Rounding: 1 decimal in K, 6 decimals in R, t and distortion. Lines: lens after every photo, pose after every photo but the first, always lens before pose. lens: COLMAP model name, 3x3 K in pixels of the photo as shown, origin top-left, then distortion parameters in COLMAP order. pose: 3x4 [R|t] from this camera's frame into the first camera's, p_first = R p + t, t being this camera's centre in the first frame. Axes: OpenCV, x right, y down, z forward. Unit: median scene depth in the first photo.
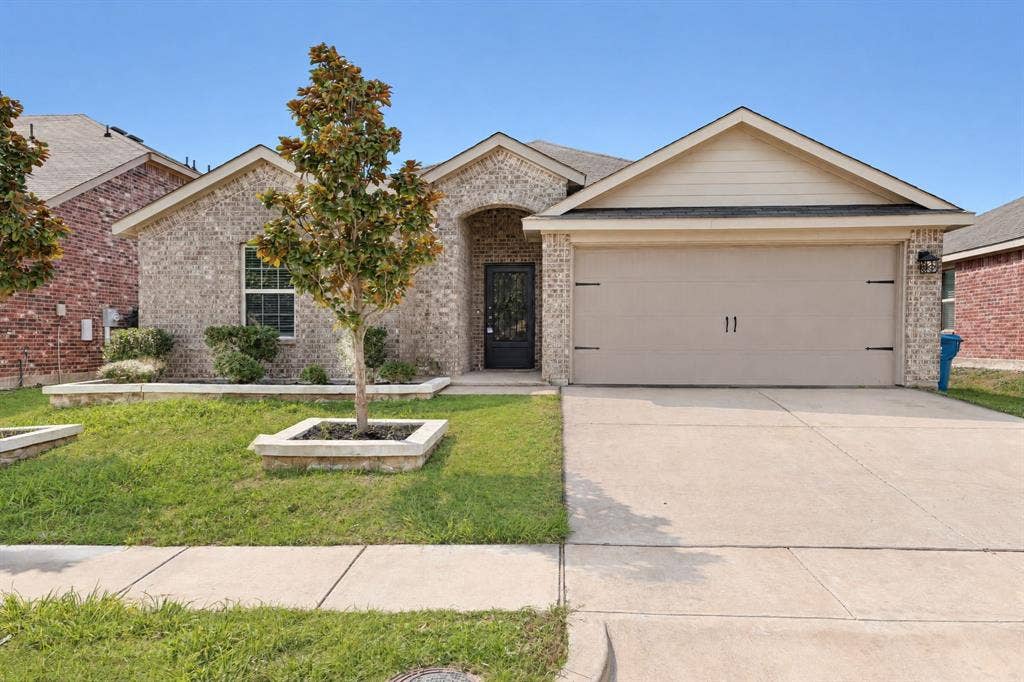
lens RADIAL K [[765.7, 0, 512.1], [0, 765.7, 373.1], [0, 0, 1]] dist [0.034109, -0.013234]
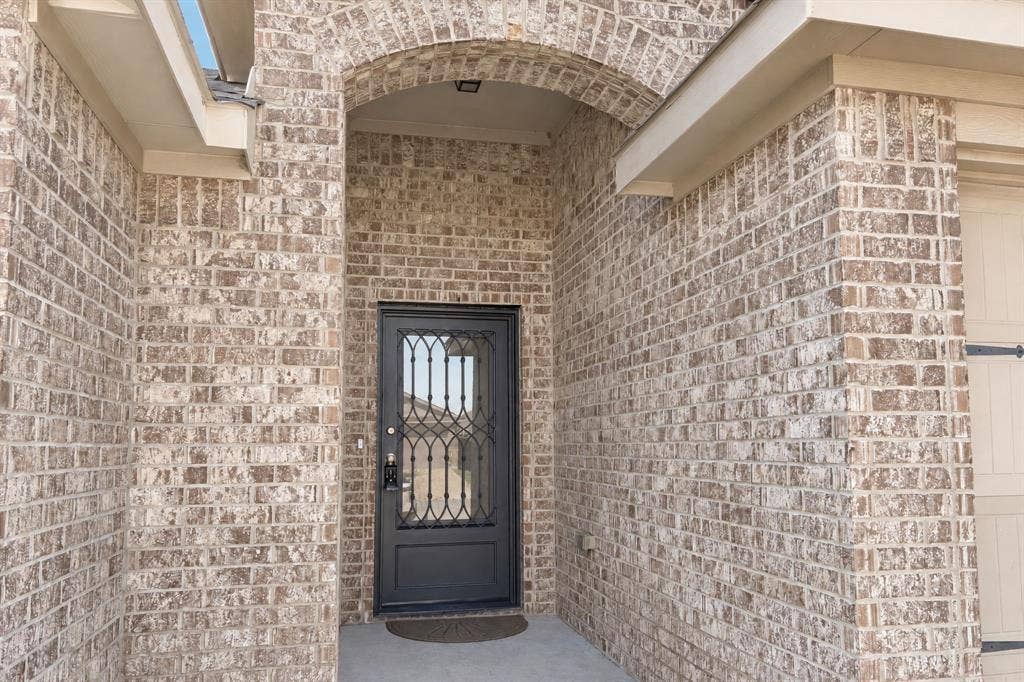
lens RADIAL K [[765.7, 0, 512.1], [0, 765.7, 373.1], [0, 0, 1]] dist [0.034109, -0.013234]
pose [[0.959579, 0.018627, 0.280821, -0.086438], [0.018371, 0.991533, -0.128546, -0.076125], [-0.280838, 0.128509, 0.951113, 0.759525]]
